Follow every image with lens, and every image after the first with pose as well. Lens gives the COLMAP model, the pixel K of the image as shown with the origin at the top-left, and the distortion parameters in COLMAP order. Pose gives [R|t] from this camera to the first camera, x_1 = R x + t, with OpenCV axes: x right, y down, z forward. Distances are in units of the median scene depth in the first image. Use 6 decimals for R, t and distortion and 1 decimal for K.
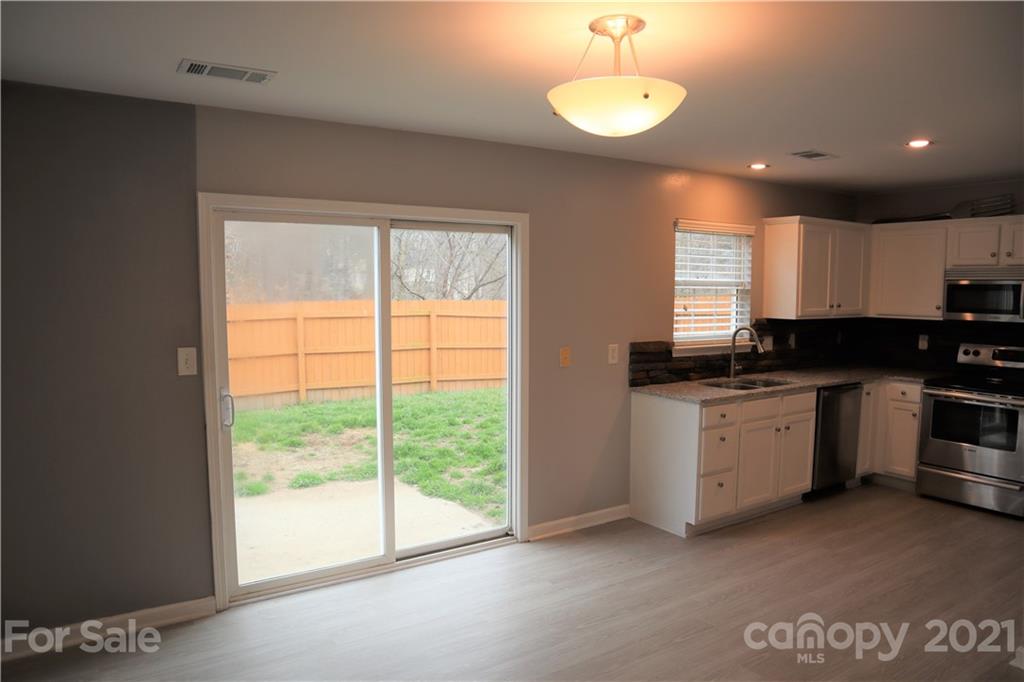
lens RADIAL K [[709.3, 0, 512.3], [0, 709.3, 359.0], [0, 0, 1]] dist [-0.104199, 0.058496]
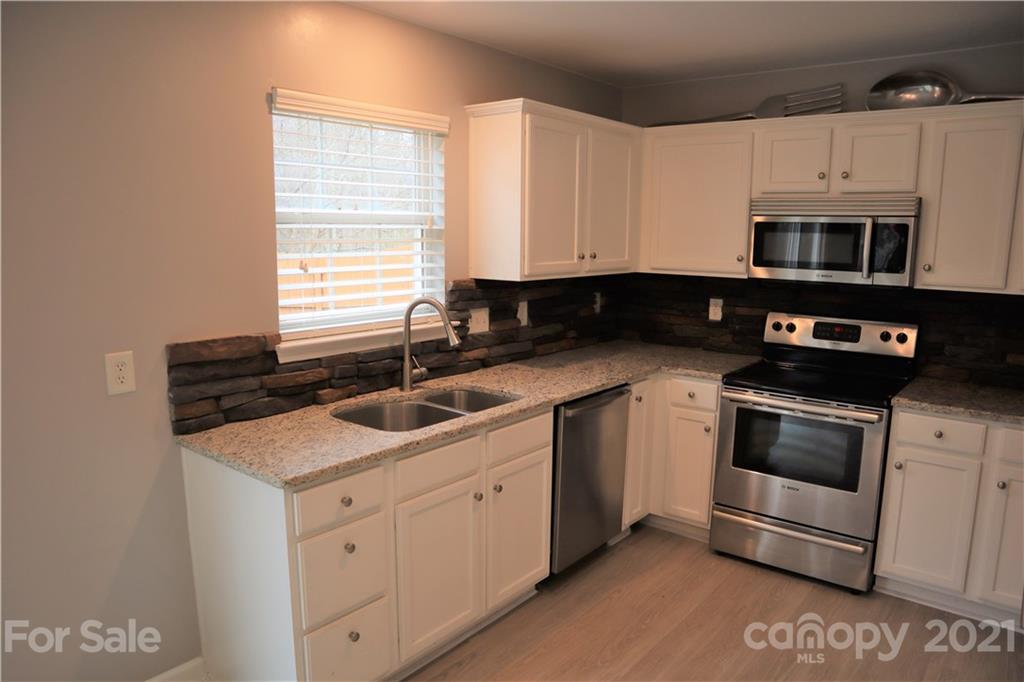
lens RADIAL K [[709.3, 0, 510.8], [0, 709.3, 349.2], [0, 0, 1]] dist [-0.104199, 0.058496]
pose [[0.957763, -0.041974, 0.284479, 0.232331], [0.022239, 0.997139, 0.072251, -0.043915], [-0.286697, -0.062873, 0.955956, 0.443574]]
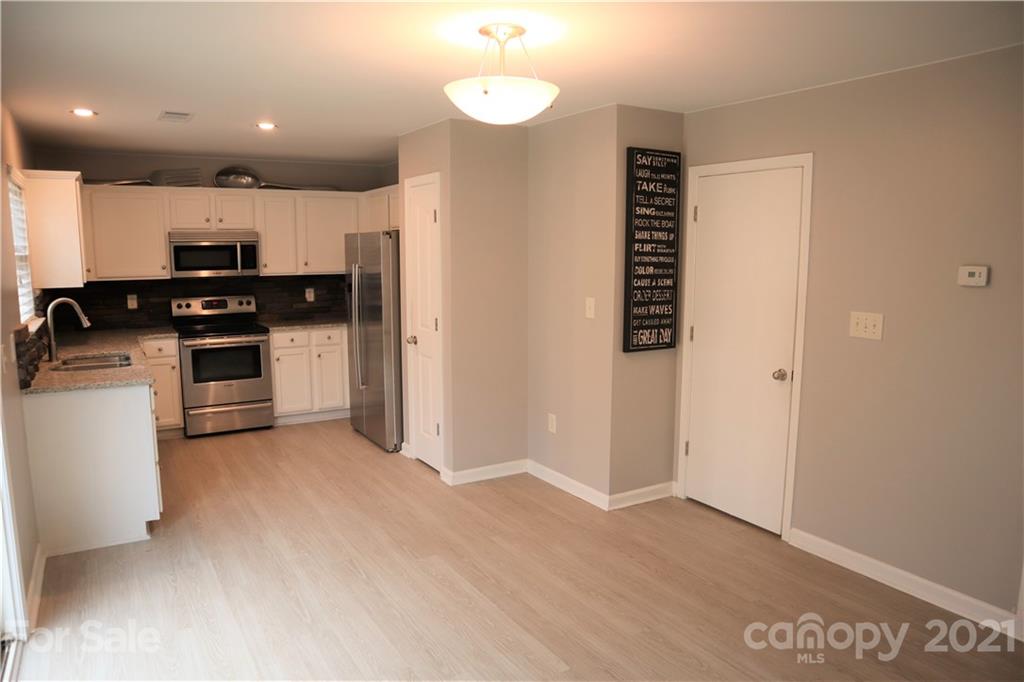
lens RADIAL K [[709.3, 0, 514.7], [0, 709.3, 348.3], [0, 0, 1]] dist [-0.104199, 0.058496]
pose [[0.058577, -0.146089, 0.987536, -0.463369], [0.103590, 0.984783, 0.139538, -0.045335], [-0.992894, 0.094125, 0.072819, 0.390943]]
